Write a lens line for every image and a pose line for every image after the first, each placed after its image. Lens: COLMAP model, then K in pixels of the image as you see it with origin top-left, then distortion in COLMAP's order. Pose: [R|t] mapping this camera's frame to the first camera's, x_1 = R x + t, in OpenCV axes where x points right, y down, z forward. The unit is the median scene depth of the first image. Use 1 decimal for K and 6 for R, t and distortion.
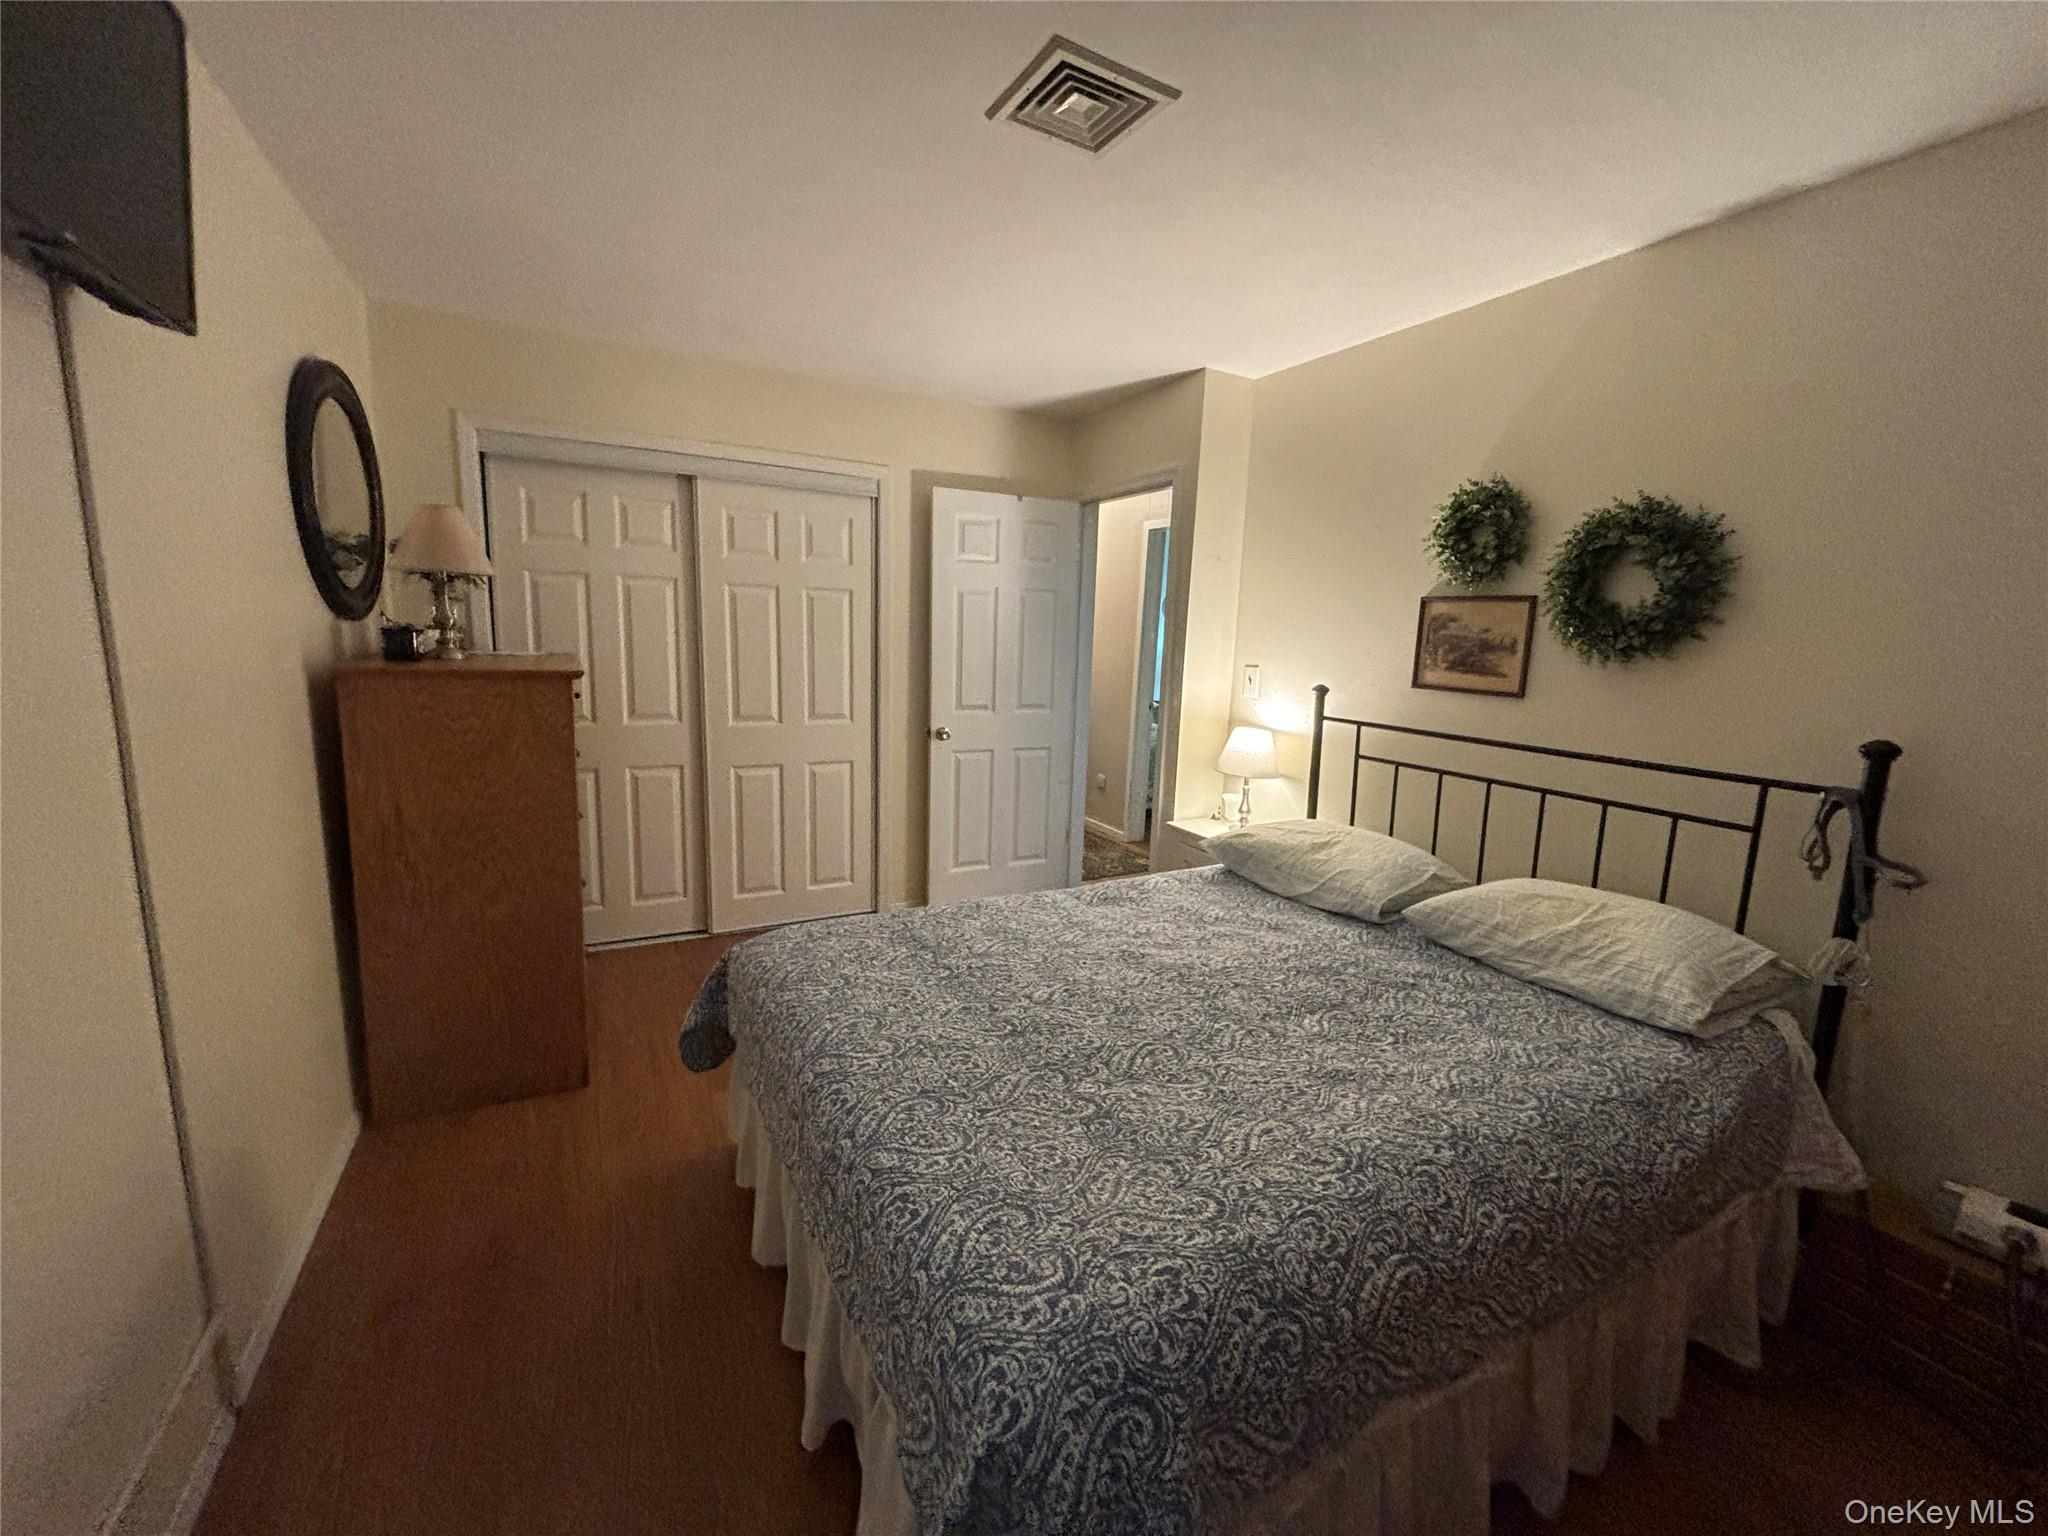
lens RADIAL K [[820.1, 0, 1024.3], [0, 820.1, 754.9], [0, 0, 1]] dist [0.004057, -0.000684]
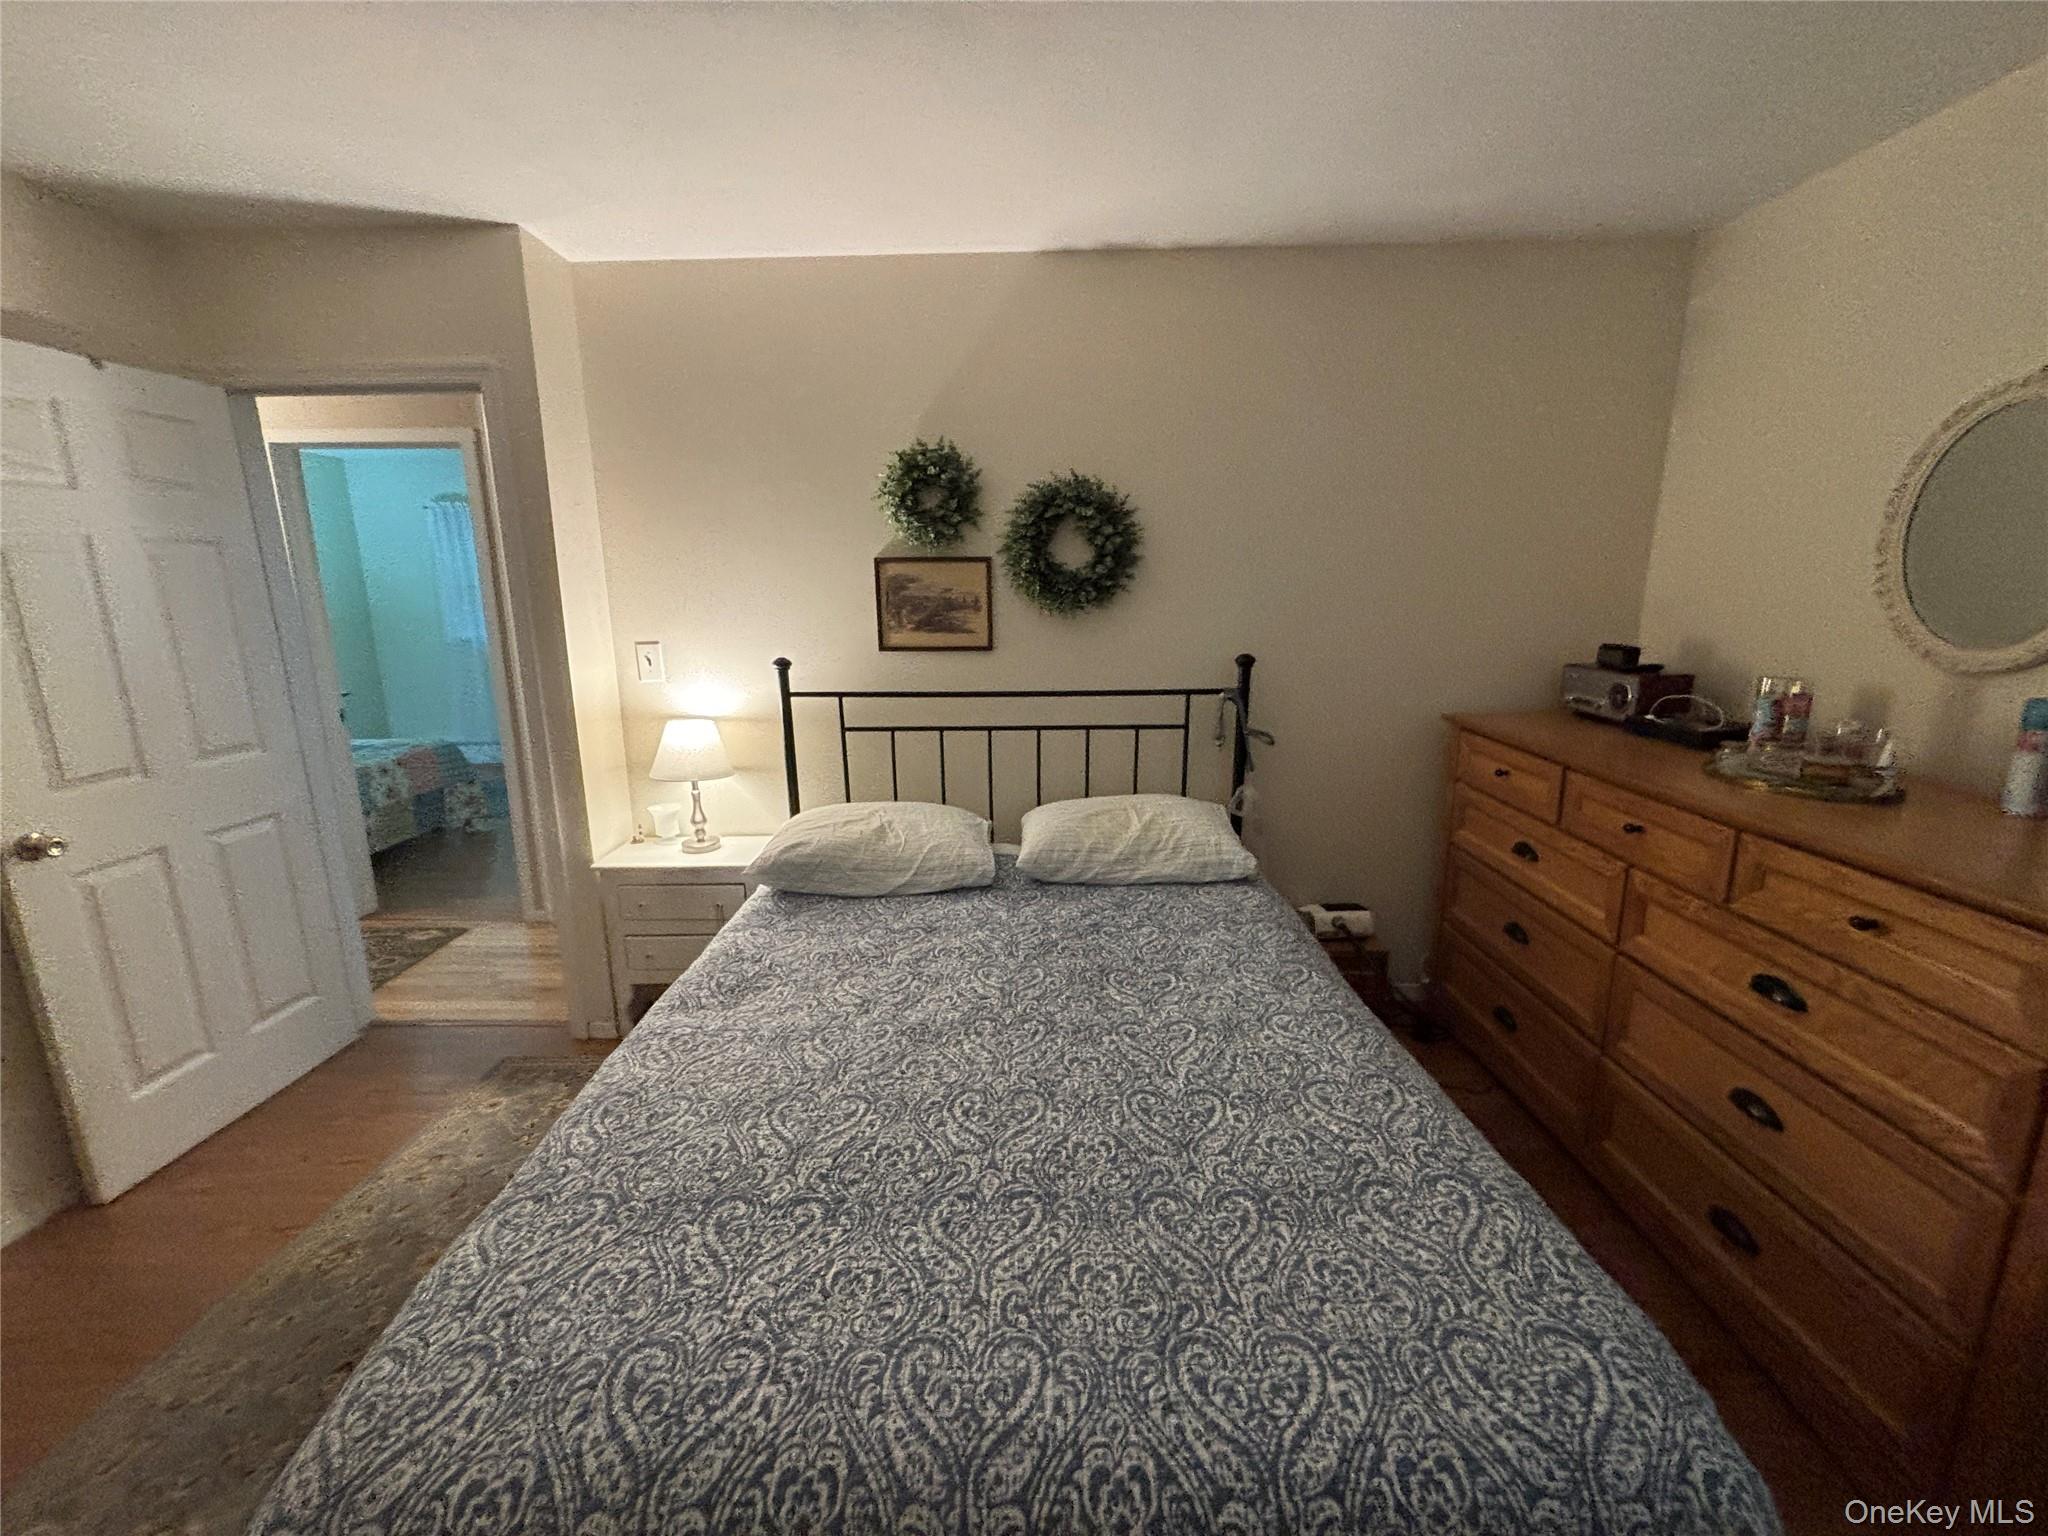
lens RADIAL K [[820.1, 0, 1021.4], [0, 820.1, 765.7], [0, 0, 1]] dist [0.004057, -0.000684]
pose [[0.483532, -0.230126, 0.844534, -0.364052], [0.162223, 0.971668, 0.171888, -0.105278], [-0.860163, 0.053889, 0.507165, 0.425114]]
